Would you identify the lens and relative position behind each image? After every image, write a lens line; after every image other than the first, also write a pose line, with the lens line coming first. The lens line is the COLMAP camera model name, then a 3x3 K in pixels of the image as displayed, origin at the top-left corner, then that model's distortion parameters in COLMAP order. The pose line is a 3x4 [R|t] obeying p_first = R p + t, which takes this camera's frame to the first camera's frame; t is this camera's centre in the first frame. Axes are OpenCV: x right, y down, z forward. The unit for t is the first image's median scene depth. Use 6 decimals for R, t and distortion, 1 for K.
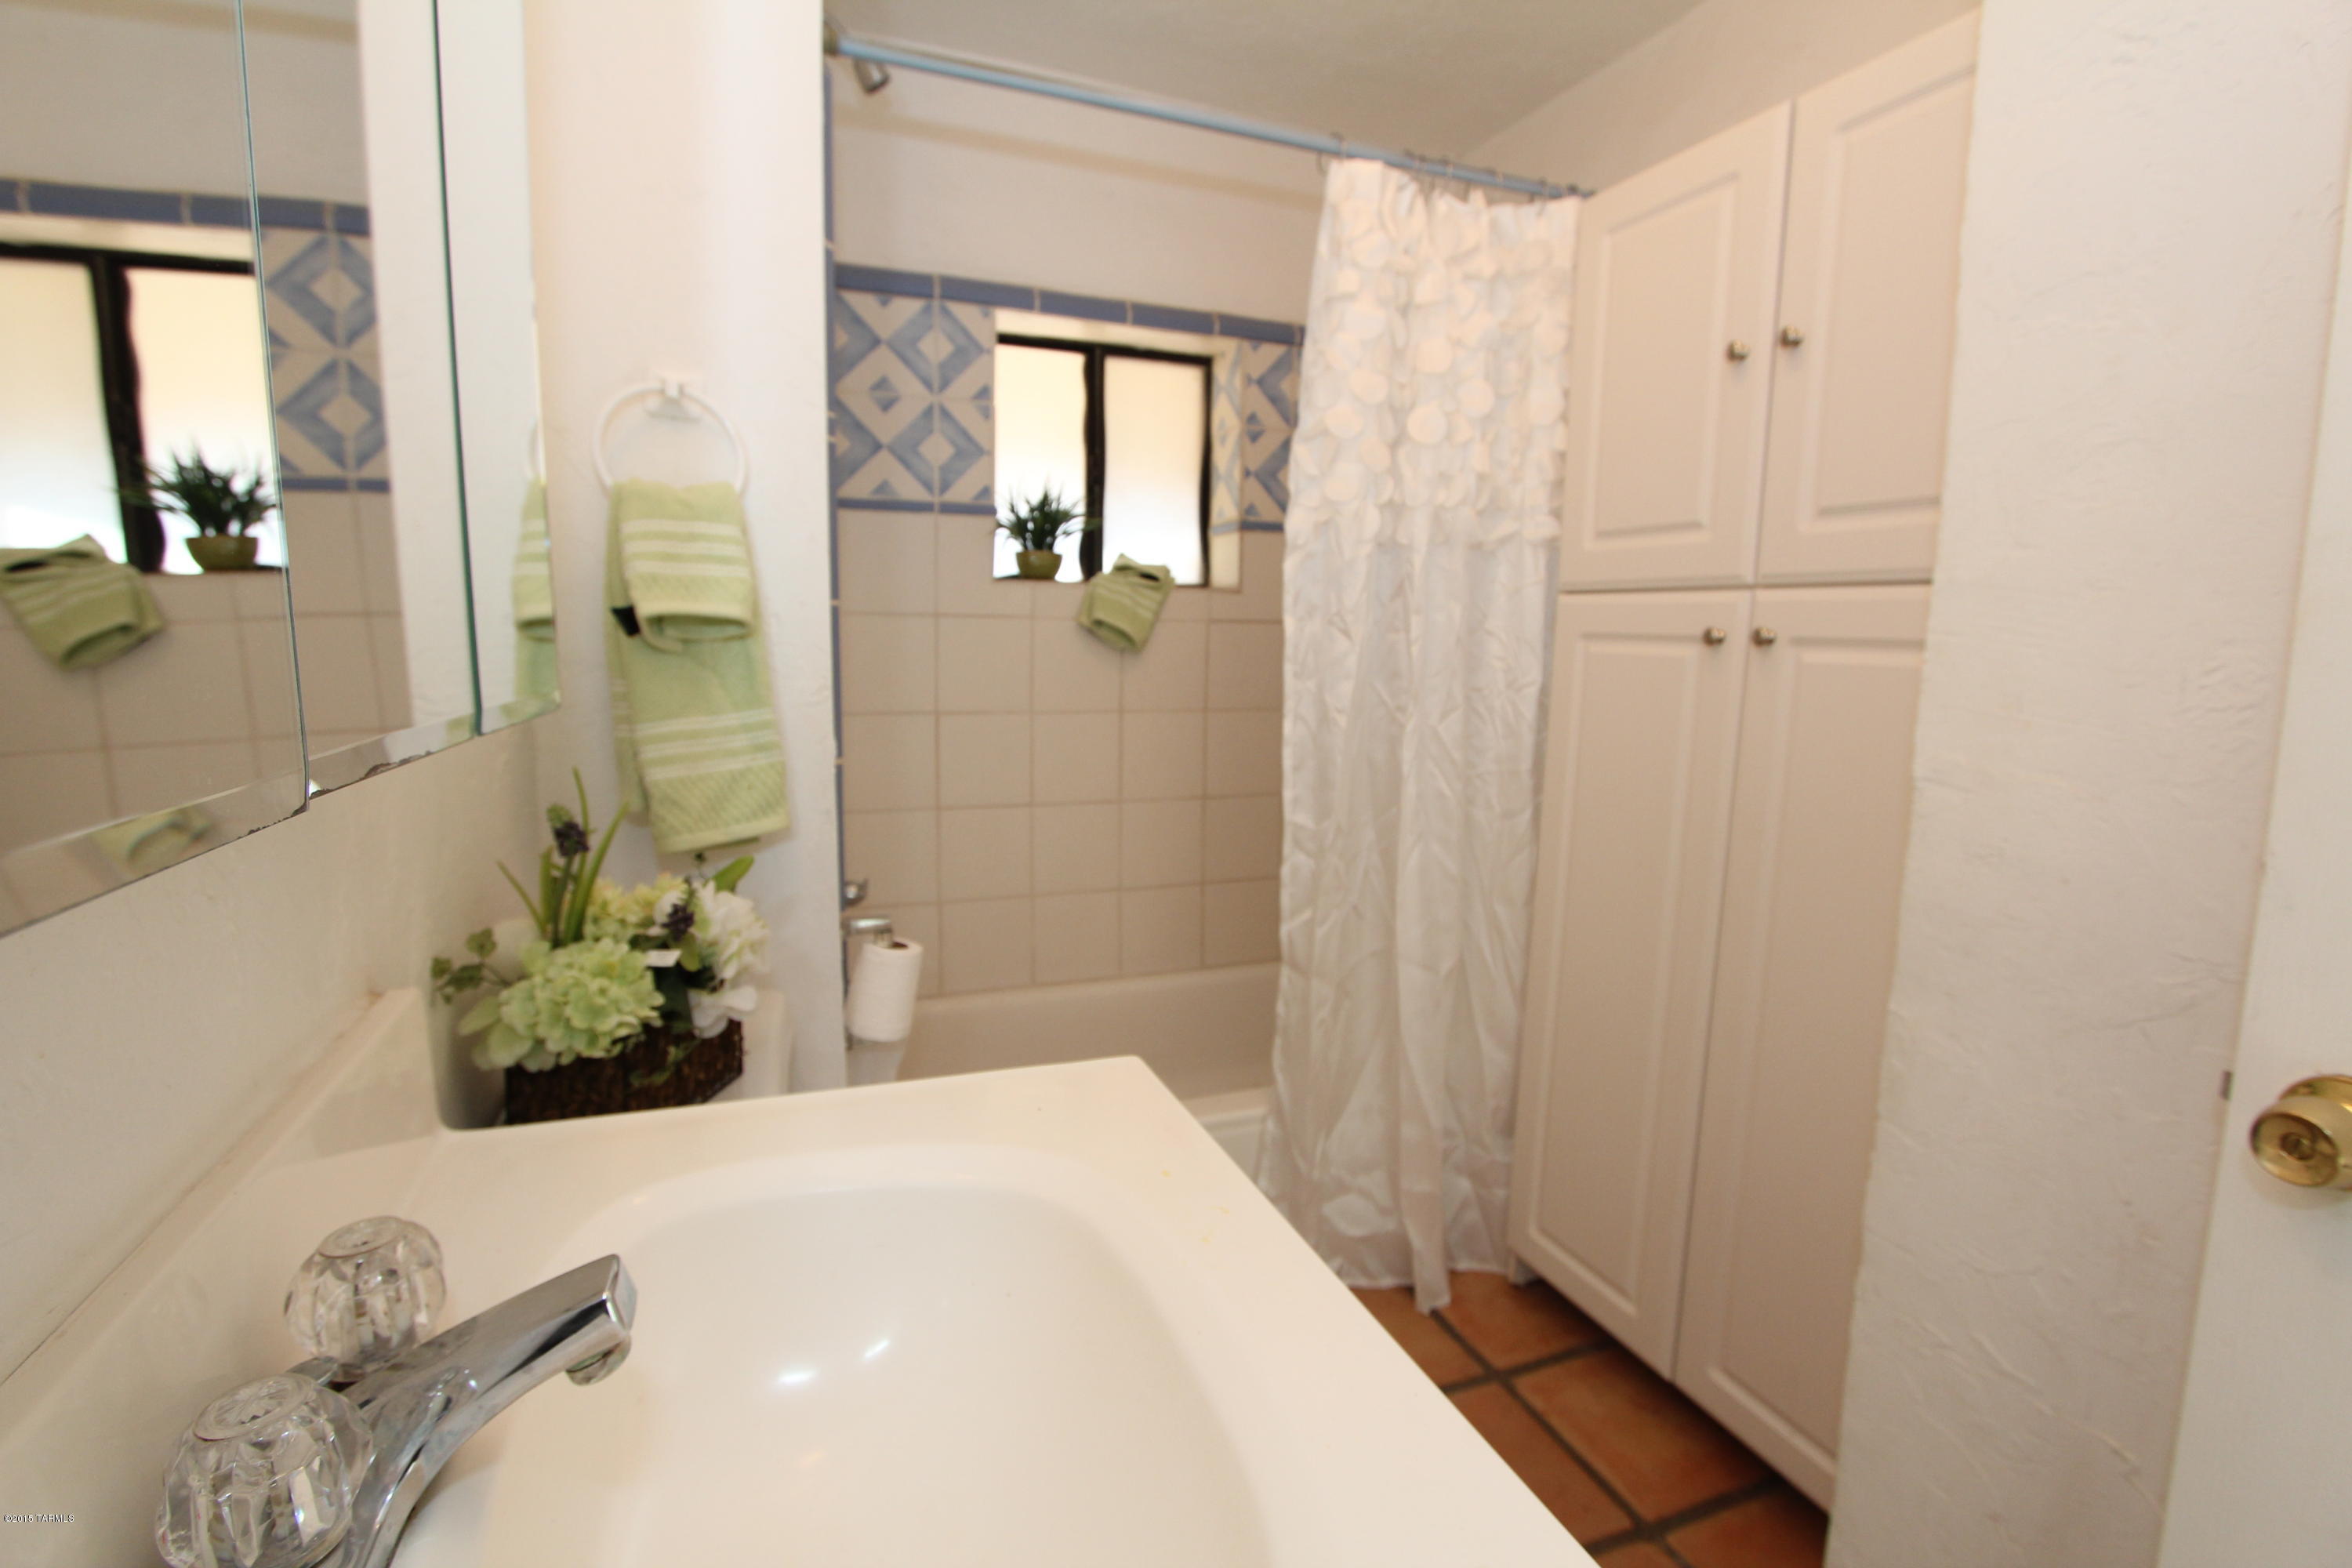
lens RADIAL K [[1082.0, 0, 1179.1], [0, 1082.0, 765.1], [0, 0, 1]] dist [0.009774, -0.000036]
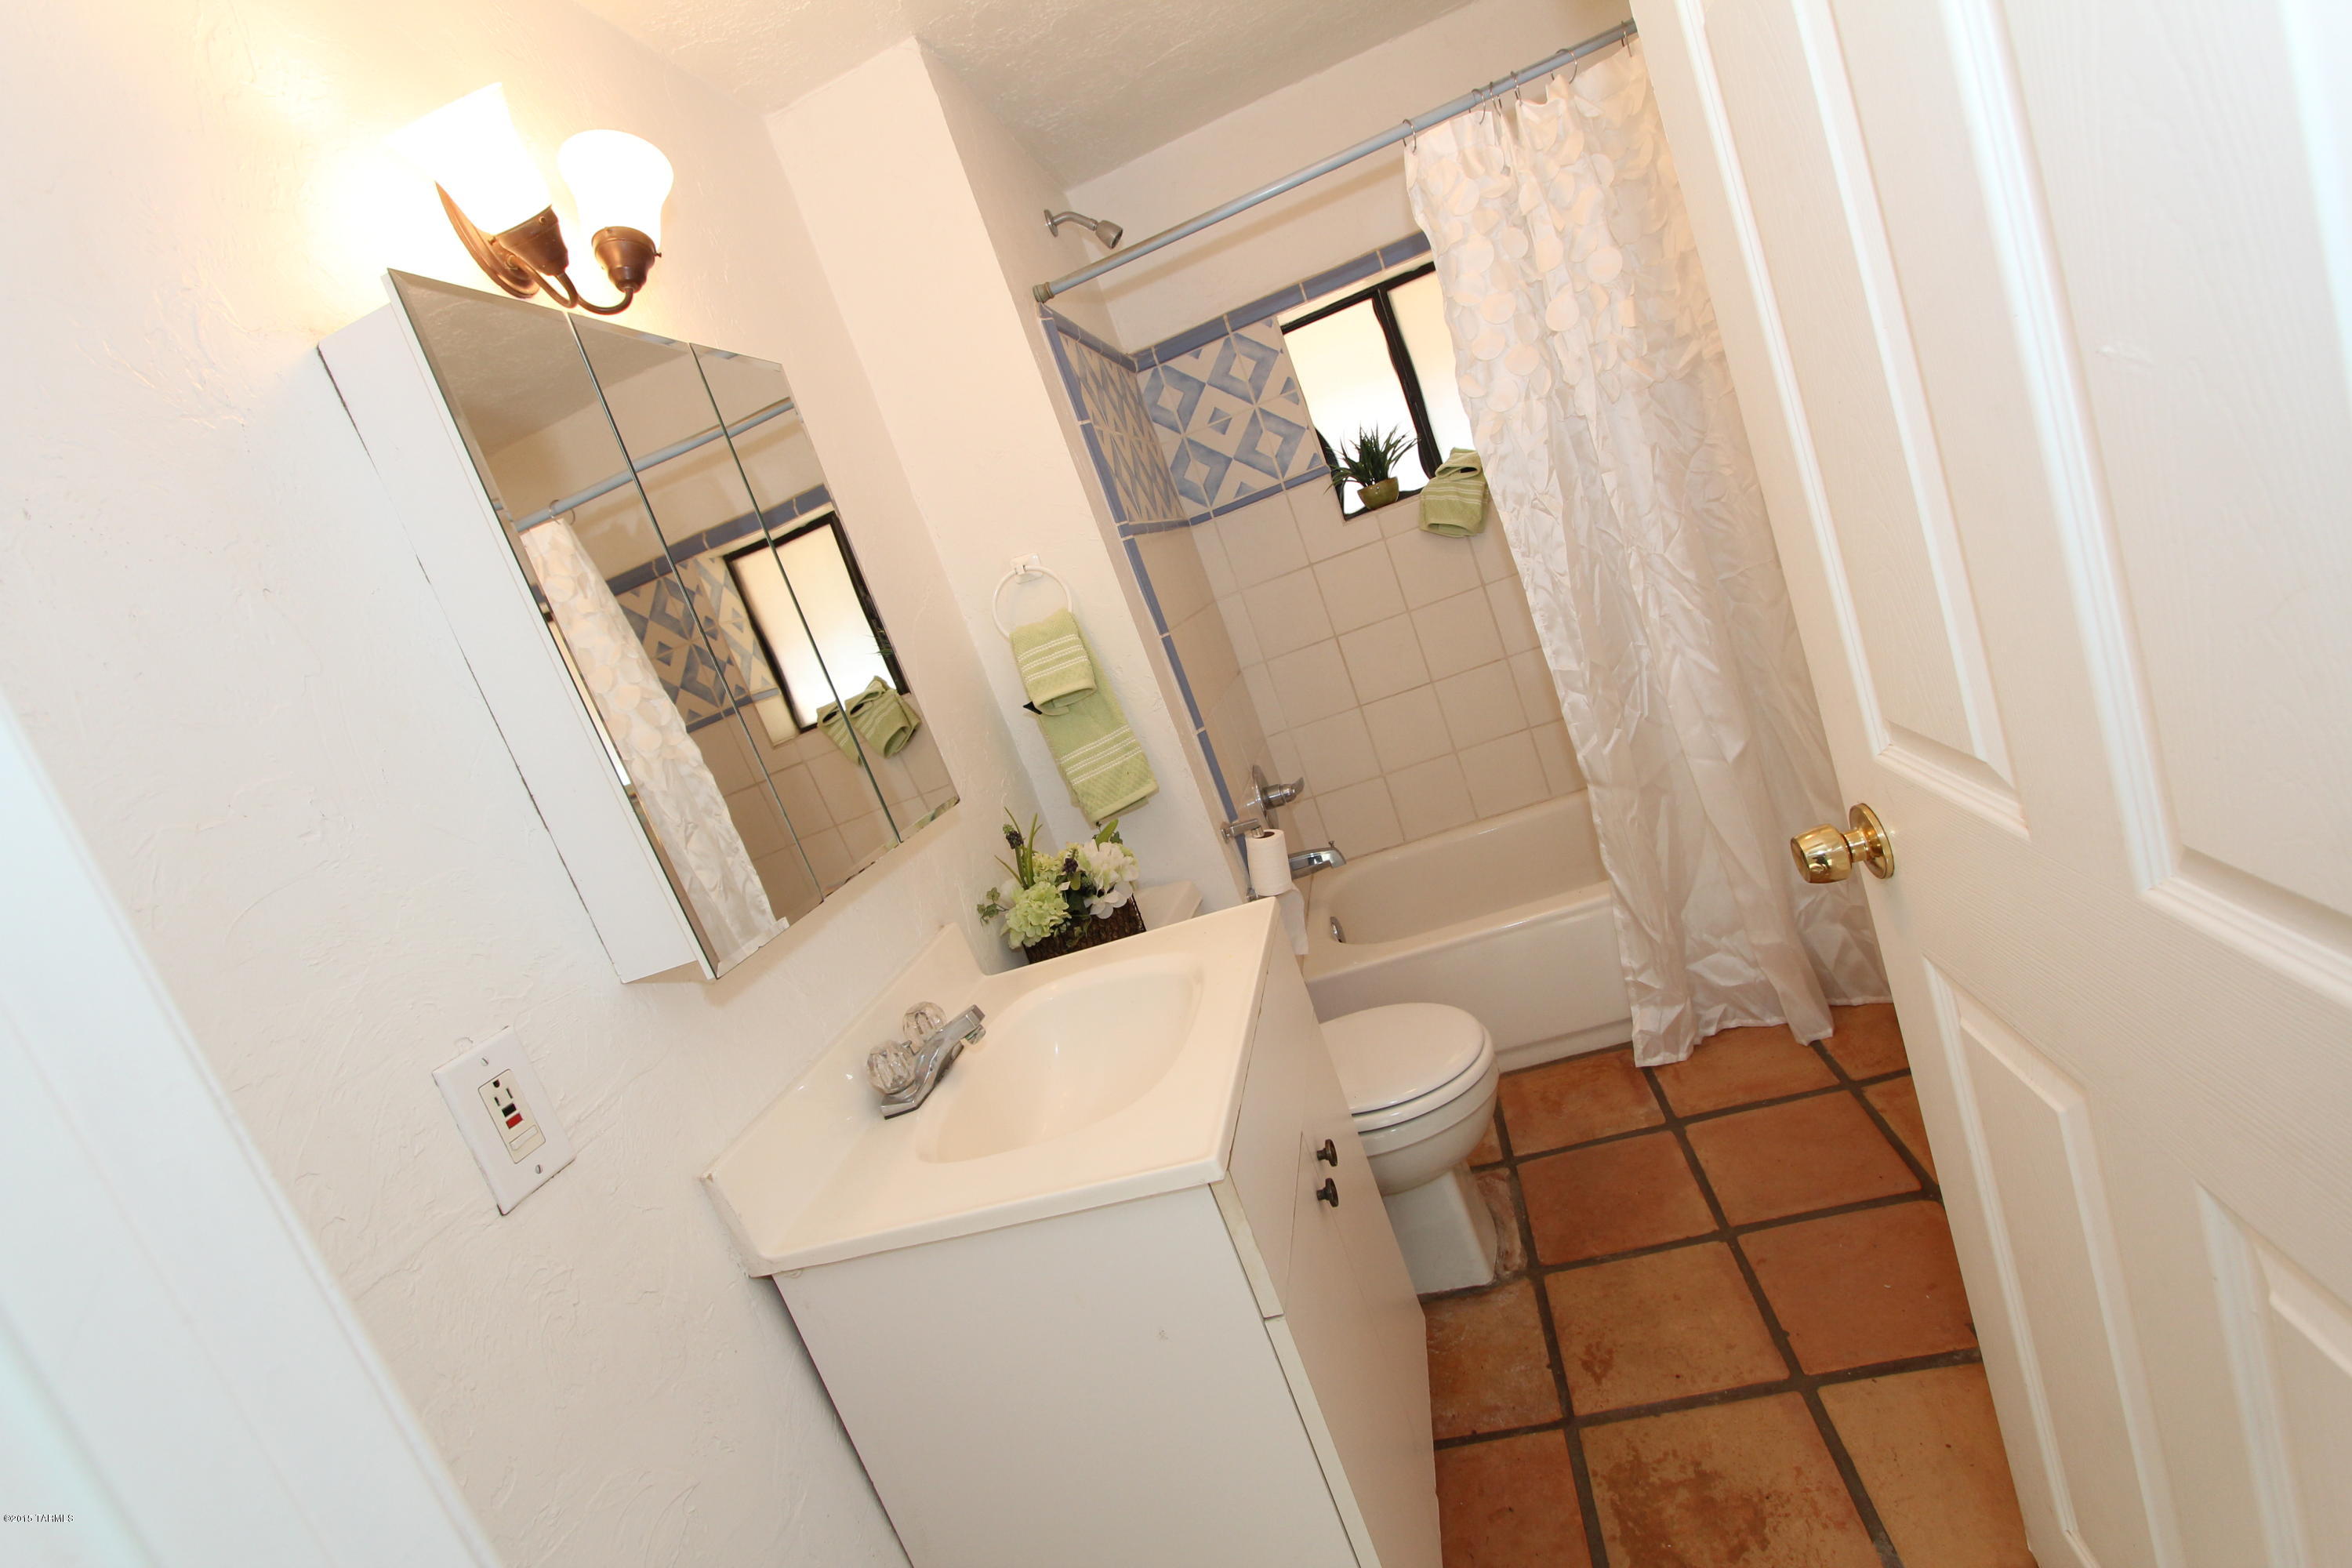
lens RADIAL K [[1082.0, 0, 1179.1], [0, 1082.0, 765.1], [0, 0, 1]] dist [0.009774, -0.000036]
pose [[0.795493, -0.217892, -0.565433, 0.450153], [0.300810, 0.952018, 0.056339, -0.044988], [0.526027, -0.214905, 0.822868, -0.258111]]
